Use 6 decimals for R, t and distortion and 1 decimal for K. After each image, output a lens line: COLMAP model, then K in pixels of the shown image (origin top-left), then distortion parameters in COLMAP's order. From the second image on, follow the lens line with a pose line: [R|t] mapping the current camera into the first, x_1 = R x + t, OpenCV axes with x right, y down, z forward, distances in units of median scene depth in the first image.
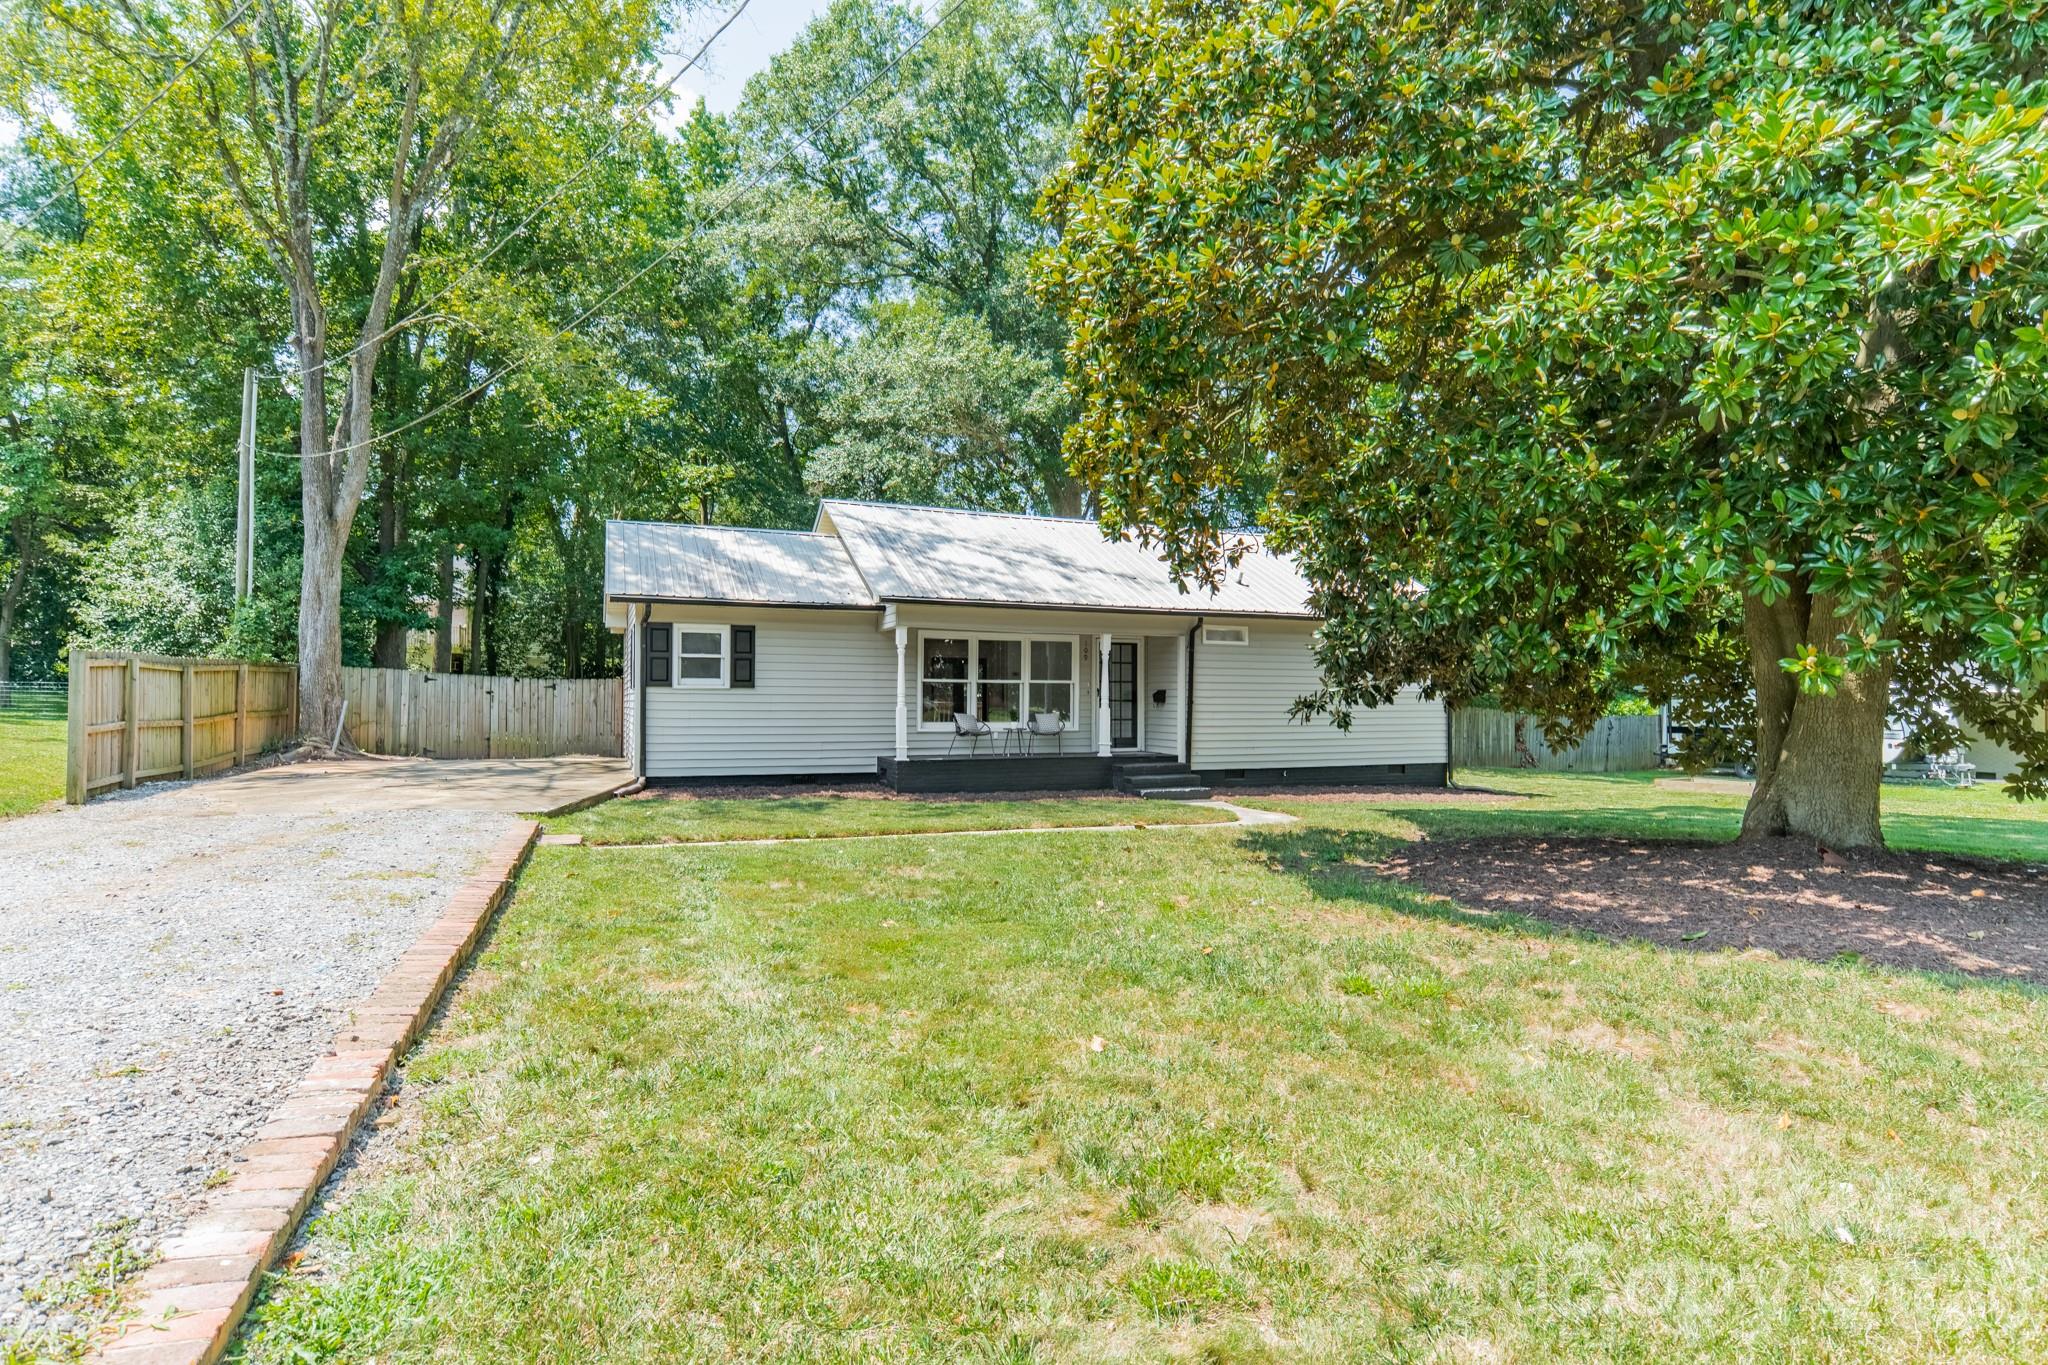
lens RADIAL K [[1073.6, 0, 1024.7], [0, 1073.6, 688.2], [0, 0, 1]] dist [-0.000546, -0.000024]
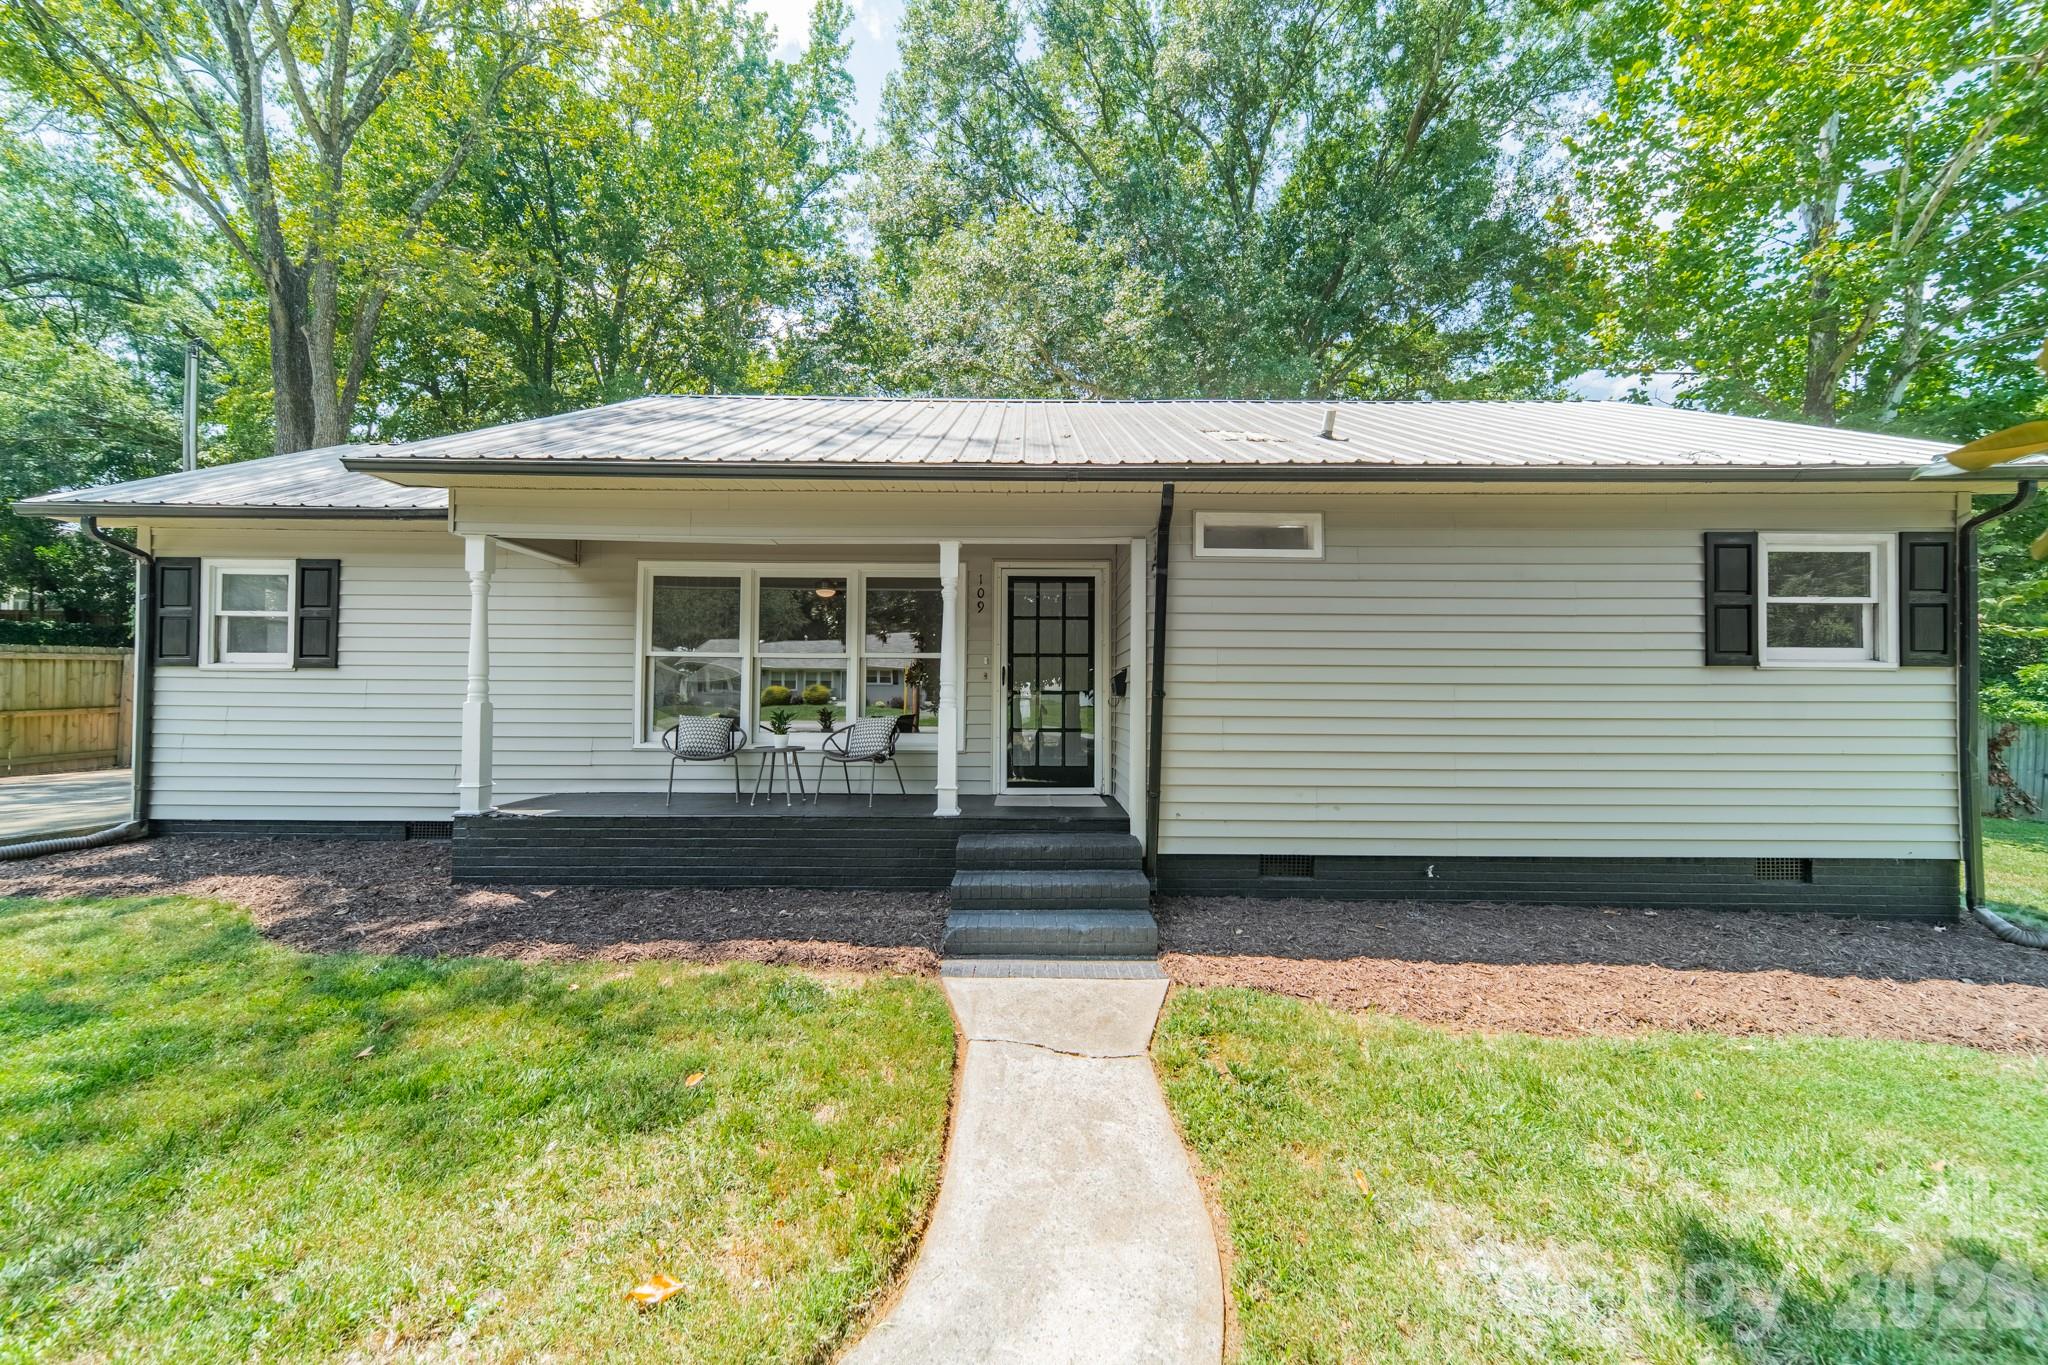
lens RADIAL K [[721.9, 0, 1030.4], [0, 721.9, 688.0], [0, 0, 1]] dist [0.007521, -0.000042]
pose [[0.919170, -0.003893, -0.393843, 0.224446], [0.001503, 0.999979, -0.006376, 0.012537], [0.393859, 0.005268, 0.919156, 0.730785]]
